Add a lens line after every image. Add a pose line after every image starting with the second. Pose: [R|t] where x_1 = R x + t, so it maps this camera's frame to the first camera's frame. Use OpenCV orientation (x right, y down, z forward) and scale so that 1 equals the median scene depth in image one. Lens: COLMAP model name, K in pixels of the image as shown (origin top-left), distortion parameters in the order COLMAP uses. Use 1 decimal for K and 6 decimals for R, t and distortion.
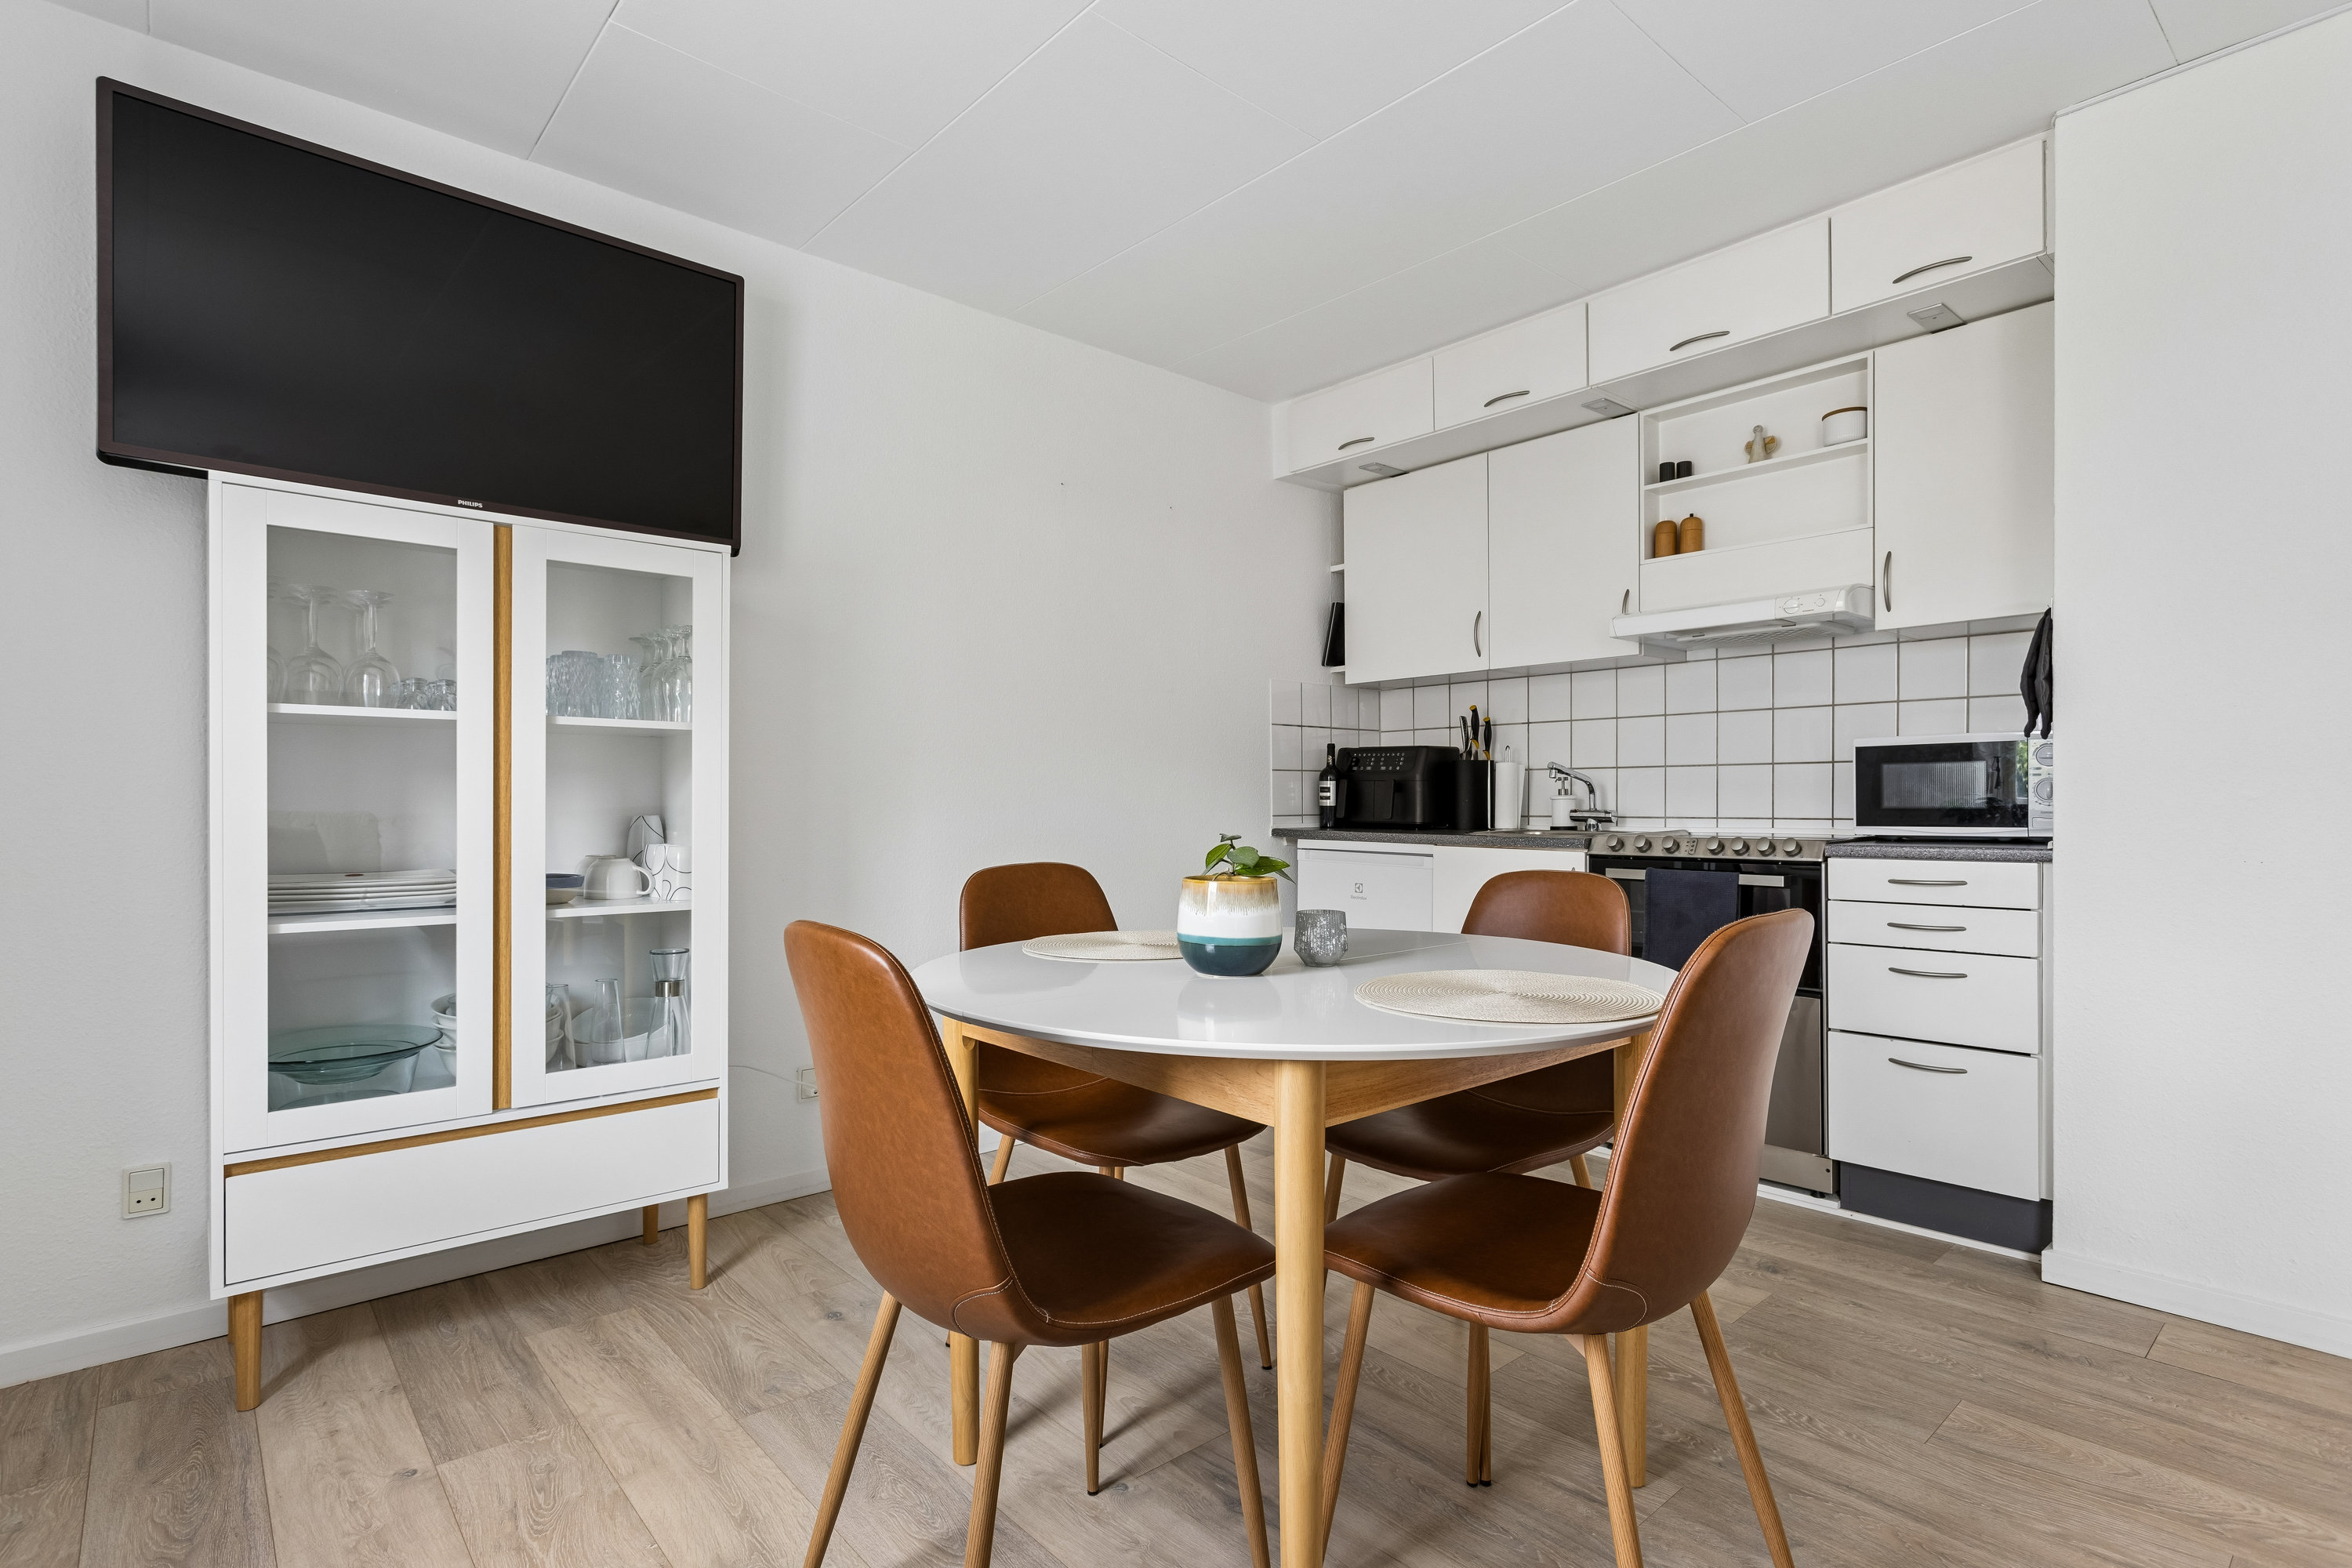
lens RADIAL K [[1136.6, 0, 1175.3], [0, 1136.6, 799.1], [0, 0, 1]] dist [0.011413, 0.001043]
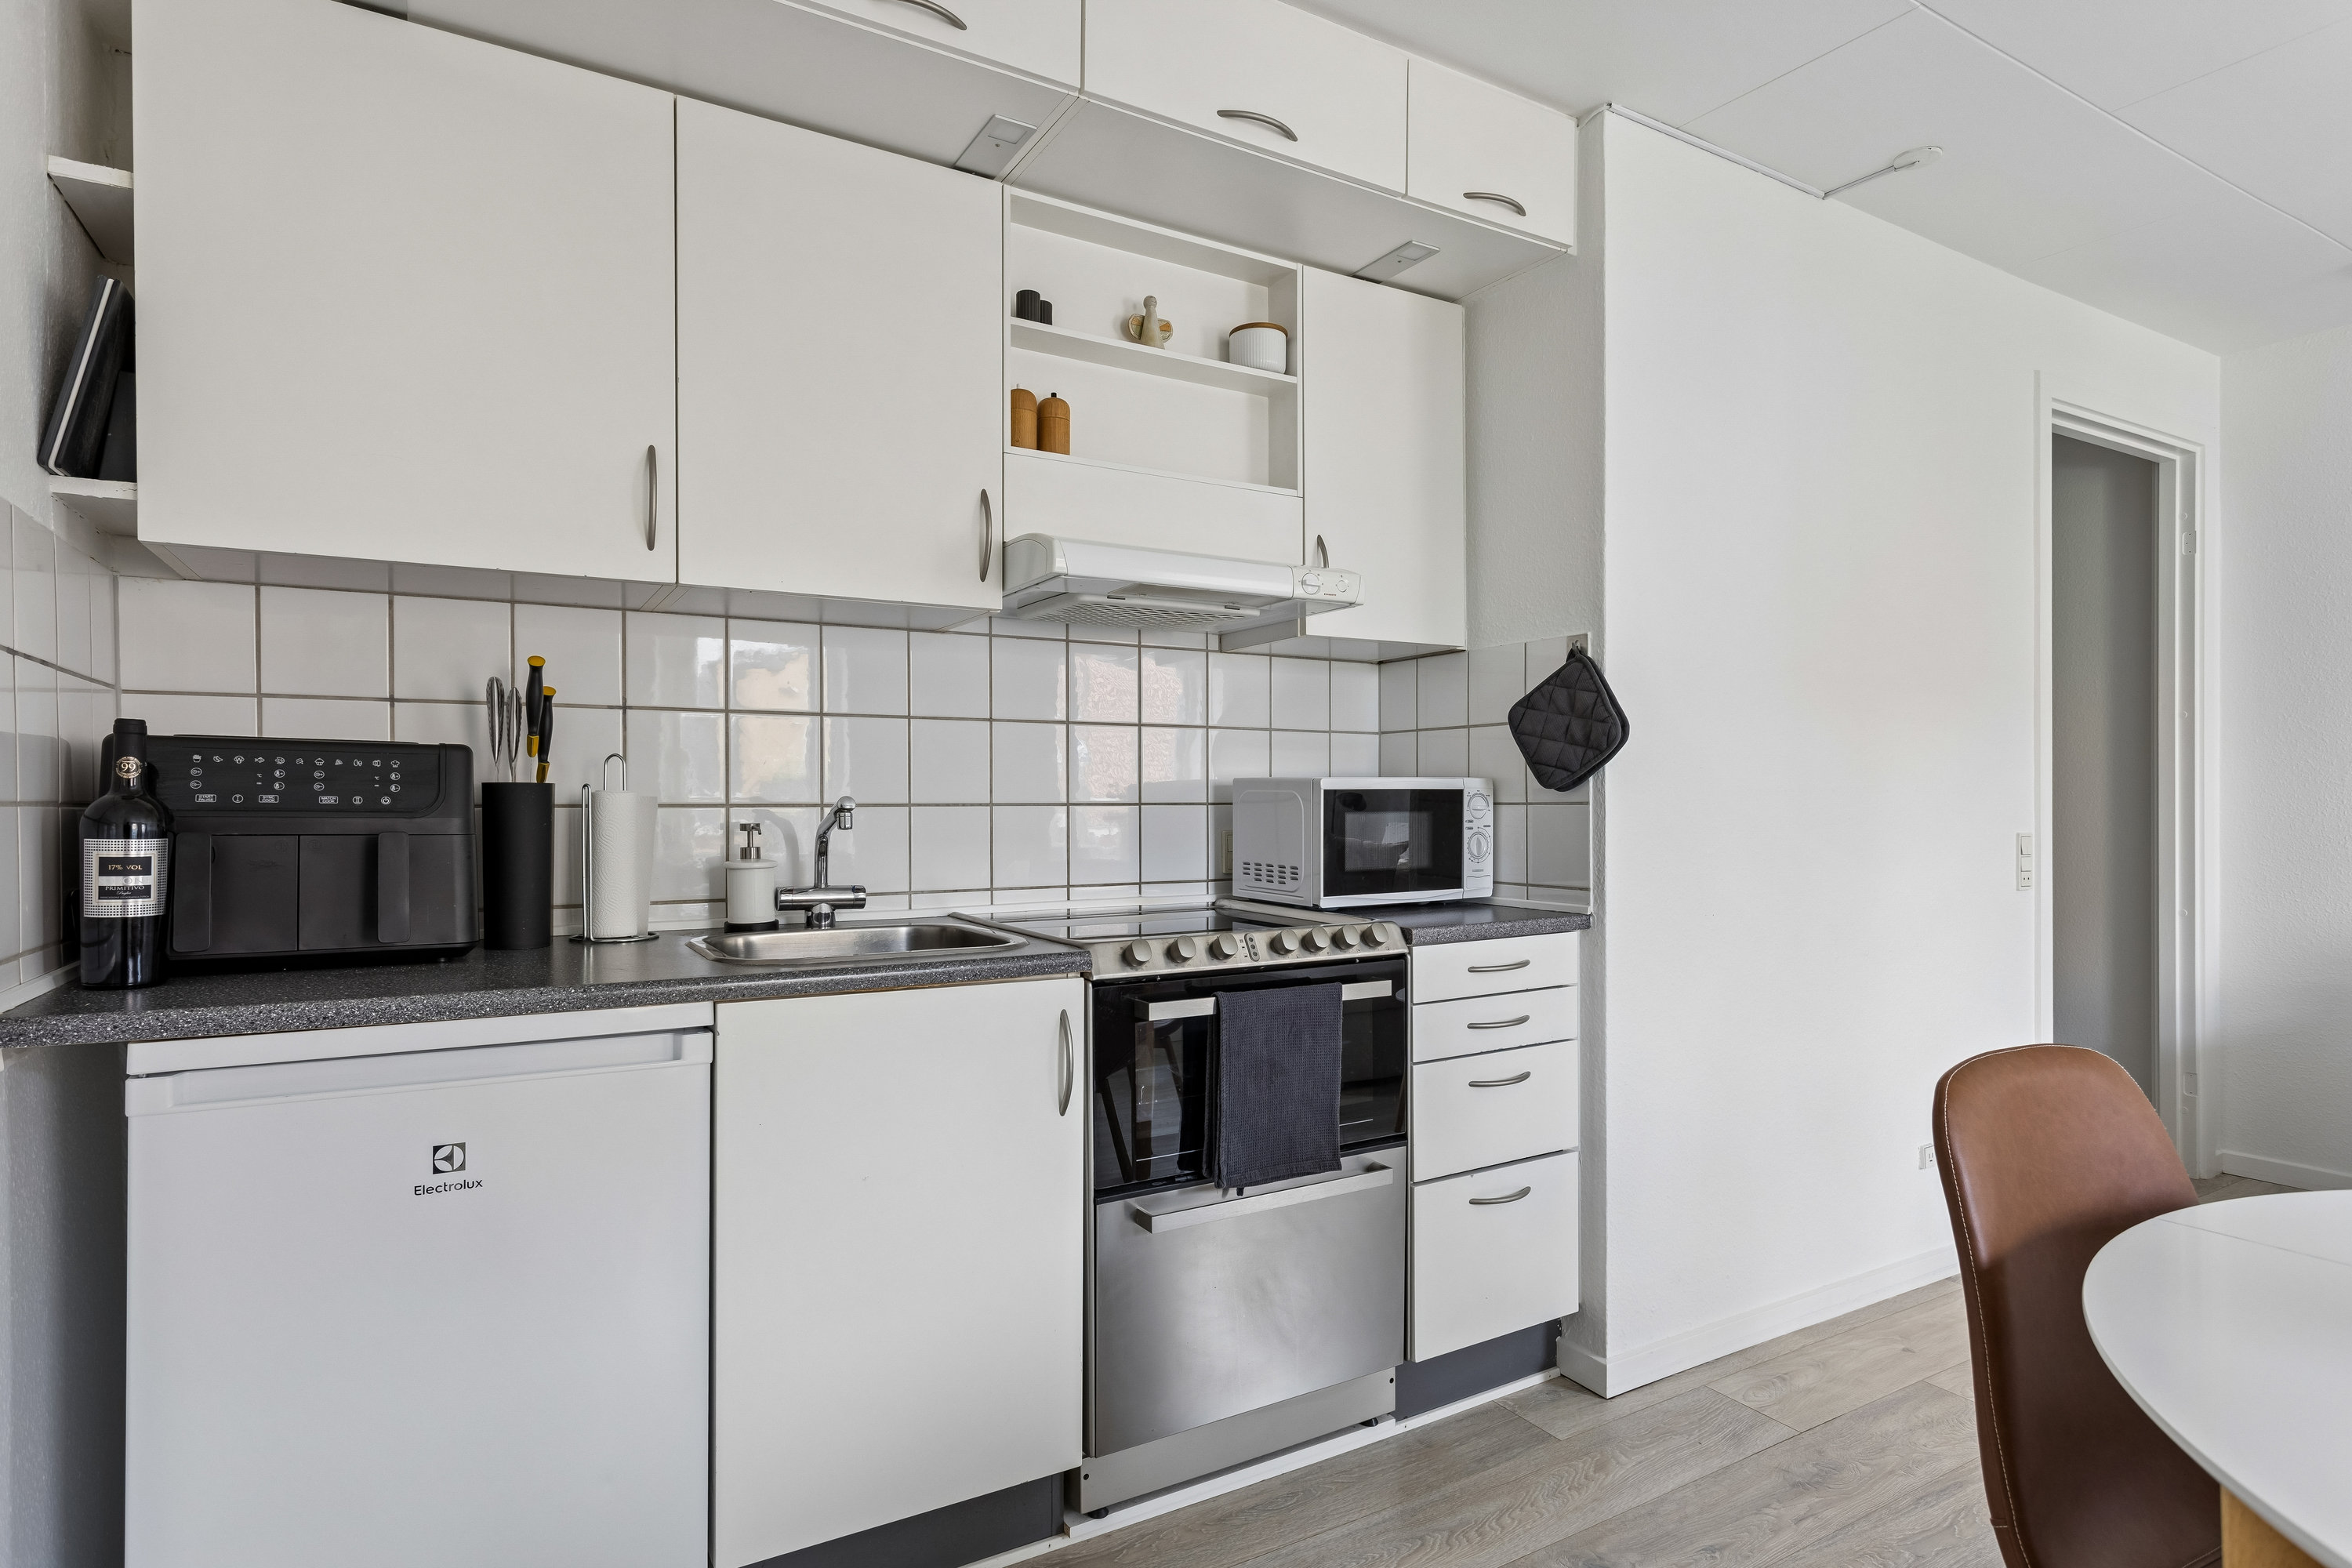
lens RADIAL K [[1233.4, 0, 1175.8], [0, 1233.4, 799.9], [0, 0, 1]] dist [-0.004336, -0.000945]
pose [[0.192519, 0.003913, 0.981285, -0.163708], [0.001965, 0.999989, -0.004373, -0.028123], [-0.981291, 0.002770, 0.192510, 0.744914]]
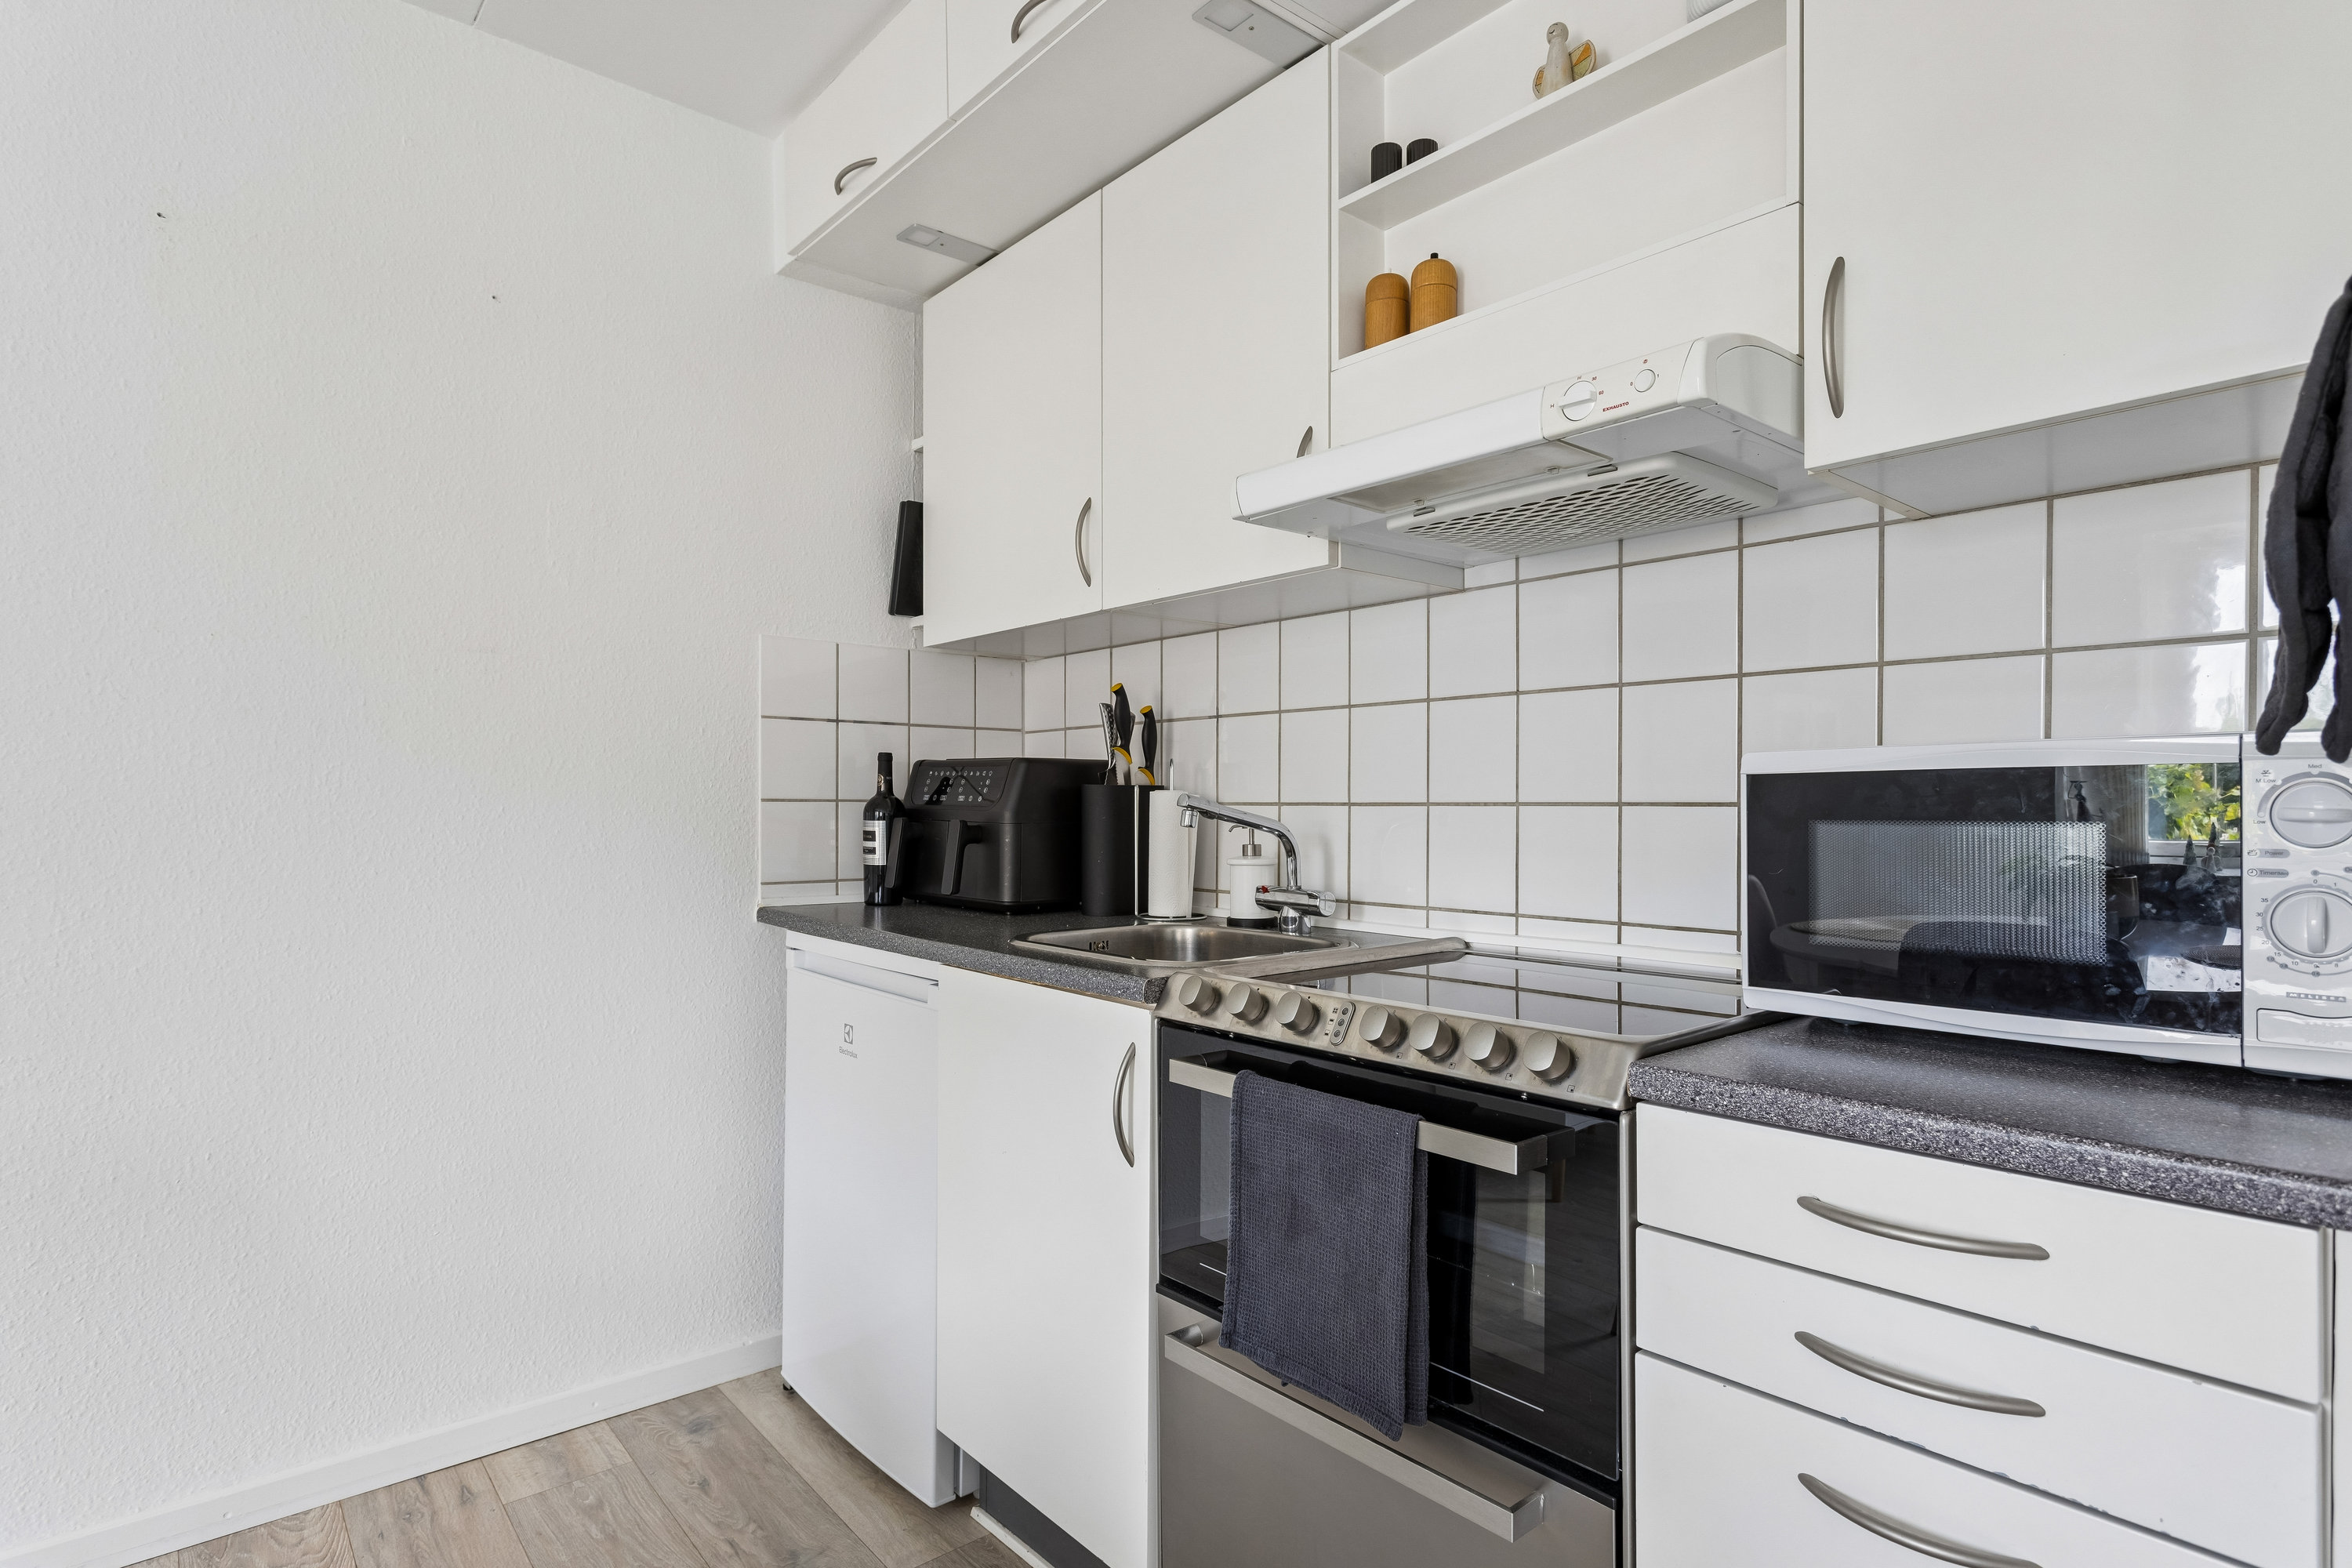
lens RADIAL K [[1212.3, 0, 1157.7], [0, 1212.3, 798.5], [0, 0, 1]] dist [-0.002492, -0.000321]
pose [[0.999706, 0.005695, -0.023562, 0.326020], [-0.005859, 0.999959, -0.006904, -0.026778], [0.023522, 0.007040, 0.999699, 0.473235]]
